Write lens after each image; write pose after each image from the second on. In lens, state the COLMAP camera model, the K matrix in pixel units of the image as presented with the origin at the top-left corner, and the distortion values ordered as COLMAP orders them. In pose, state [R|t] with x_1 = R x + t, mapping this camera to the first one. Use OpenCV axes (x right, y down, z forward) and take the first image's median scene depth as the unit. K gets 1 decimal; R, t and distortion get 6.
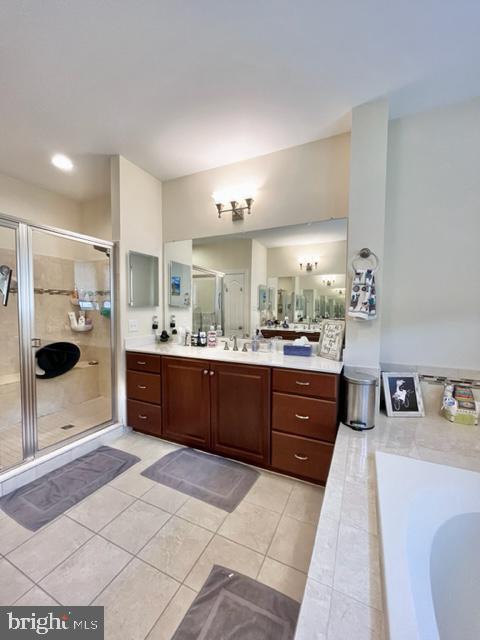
lens RADIAL K [[256.9, 0, 241.7], [0, 256.9, 320.8], [0, 0, 1]] dist [-0.015577, -0.000413]
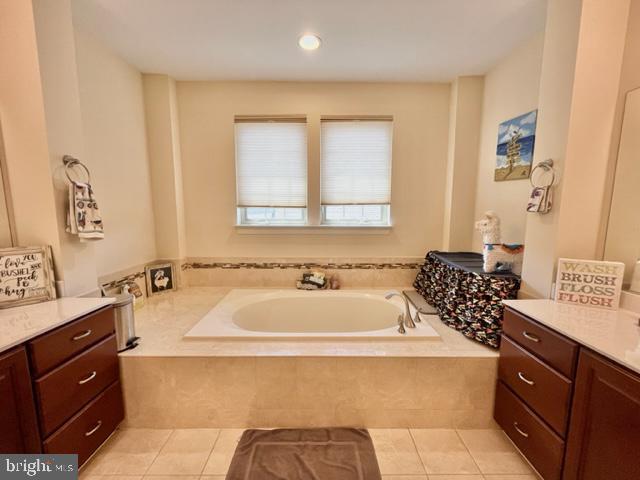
lens RADIAL K [[256.9, 0, 320.5], [0, 256.9, 240.7], [0, 0, 1]] dist [-0.015577, -0.000413]
pose [[-0.437267, -0.118008, 0.891556, -0.659538], [0.029365, 0.988951, 0.145302, -0.106247], [-0.898852, 0.089717, -0.428971, 0.658454]]
